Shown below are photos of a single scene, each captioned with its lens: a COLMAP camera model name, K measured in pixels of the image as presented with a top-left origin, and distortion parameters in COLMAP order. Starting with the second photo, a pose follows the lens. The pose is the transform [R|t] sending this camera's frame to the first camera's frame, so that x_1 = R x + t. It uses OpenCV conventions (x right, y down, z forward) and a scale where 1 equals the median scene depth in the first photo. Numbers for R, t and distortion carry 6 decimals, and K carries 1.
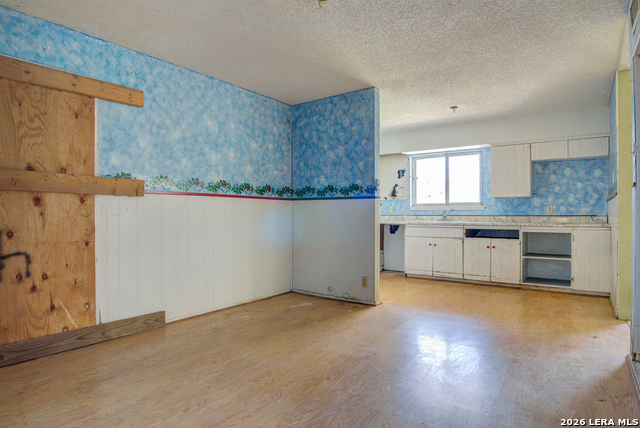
lens RADIAL K [[356.0, 0, 328.2], [0, 356.0, 213.7], [0, 0, 1]] dist [-0.025782, 0.000917]
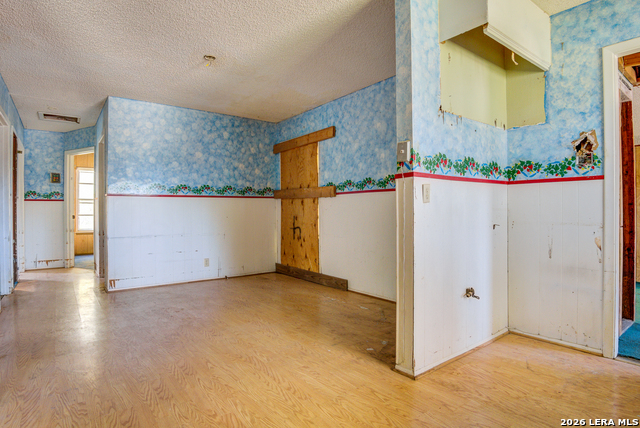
lens RADIAL K [[356.0, 0, 328.2], [0, 356.0, 213.7], [0, 0, 1]] dist [-0.025782, 0.000917]
pose [[-0.273272, 0.008271, -0.961901, 0.865351], [0.002749, 0.999966, 0.007817, 0.009956], [0.961933, -0.000508, -0.273286, 1.305305]]
